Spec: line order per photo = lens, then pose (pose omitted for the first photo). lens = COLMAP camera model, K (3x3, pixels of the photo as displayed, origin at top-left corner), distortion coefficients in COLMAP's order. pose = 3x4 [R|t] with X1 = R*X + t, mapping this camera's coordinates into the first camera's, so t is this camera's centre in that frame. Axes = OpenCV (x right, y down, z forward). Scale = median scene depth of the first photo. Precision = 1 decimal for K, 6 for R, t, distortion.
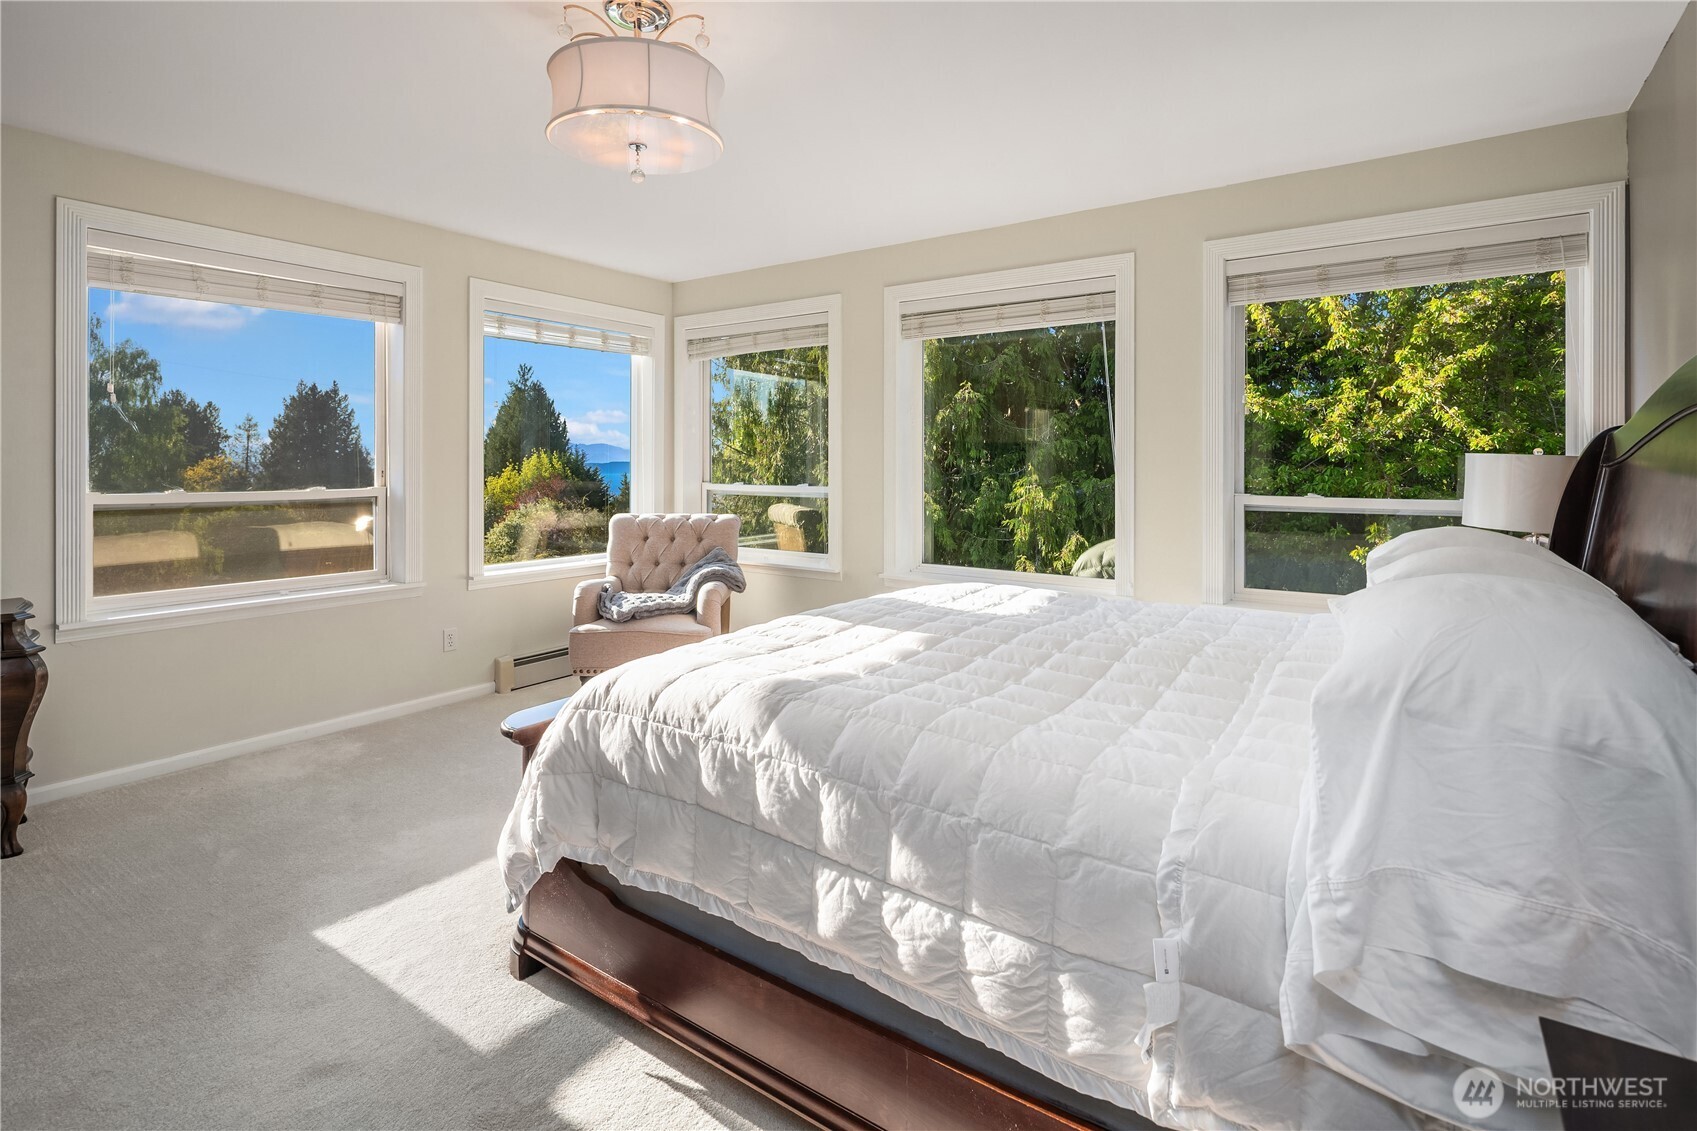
lens RADIAL K [[833.6, 0, 844.4], [0, 833.6, 459.9], [0, 0, 1]] dist [0.001381, -0.000741]
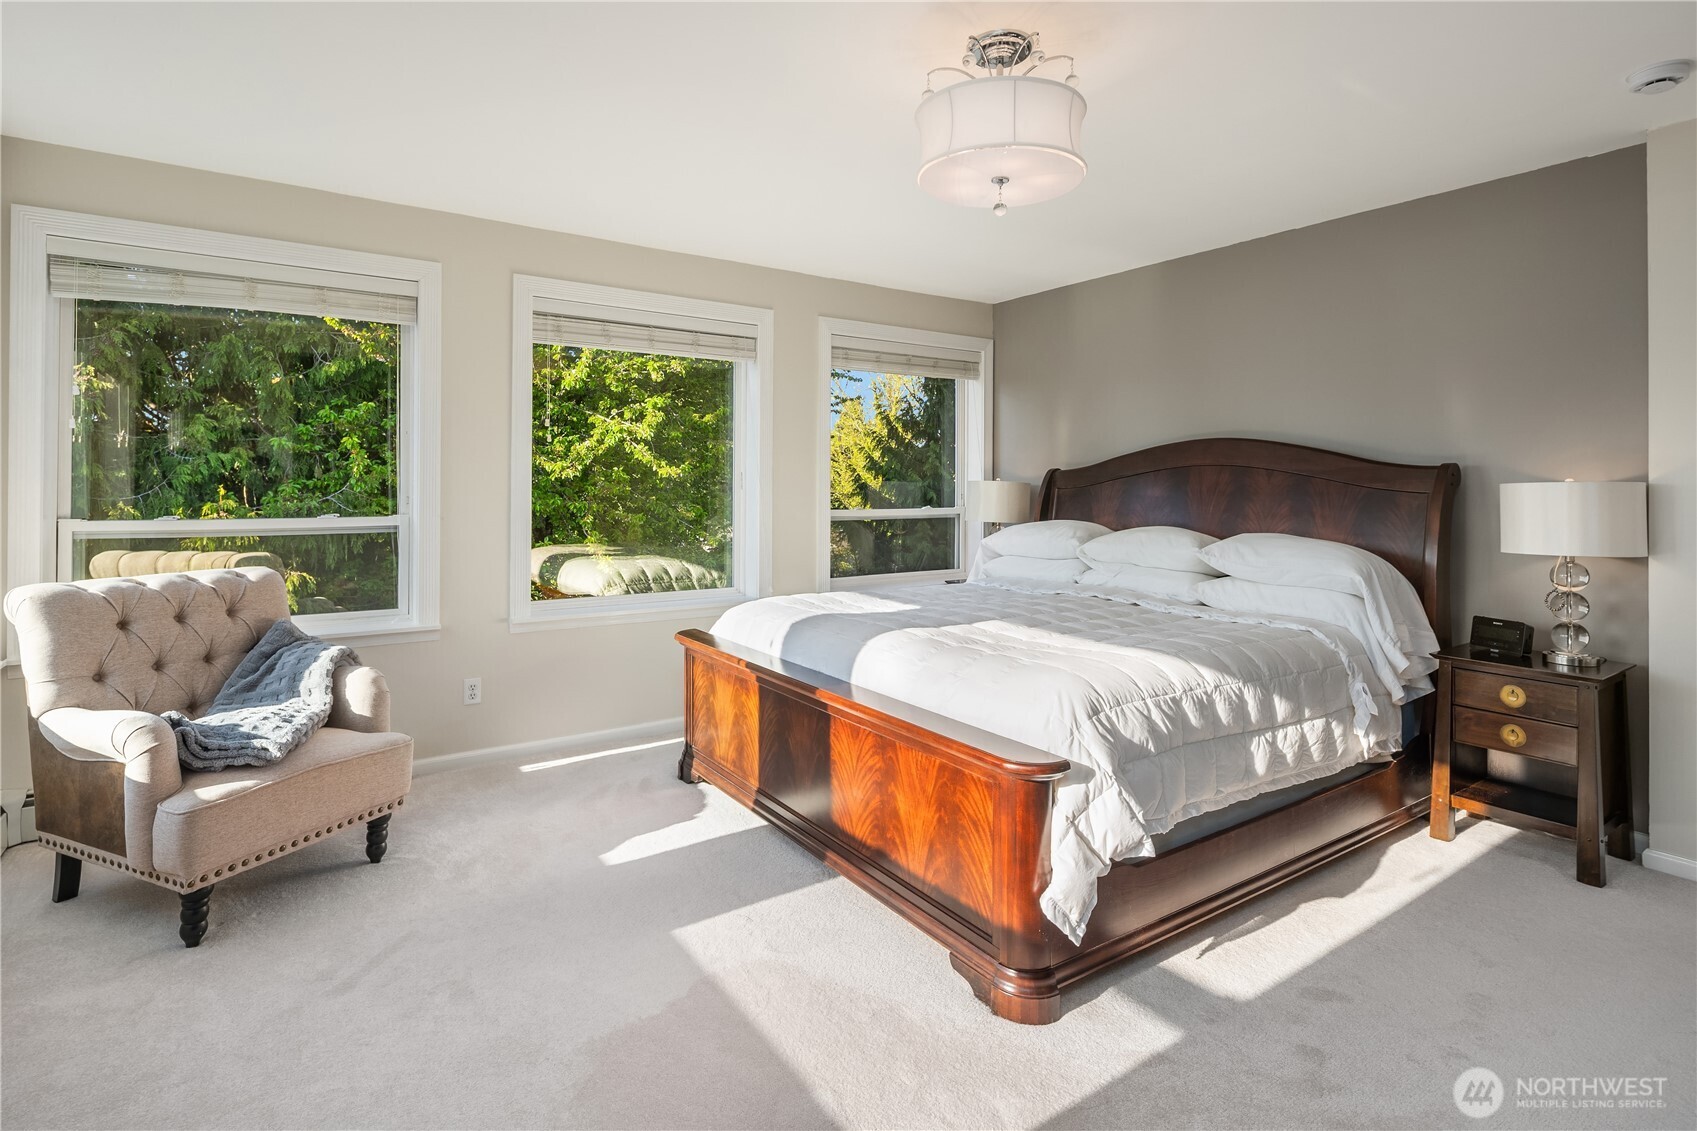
lens RADIAL K [[822.8, 0, 846.0], [0, 822.8, 488.8], [0, 0, 1]] dist [-0.000064, 0.000068]
pose [[0.344773, -0.000802, 0.938686, -1.490582], [-0.005533, 0.999981, 0.002886, 0.006756], [-0.938670, -0.006189, 0.344762, 0.990677]]
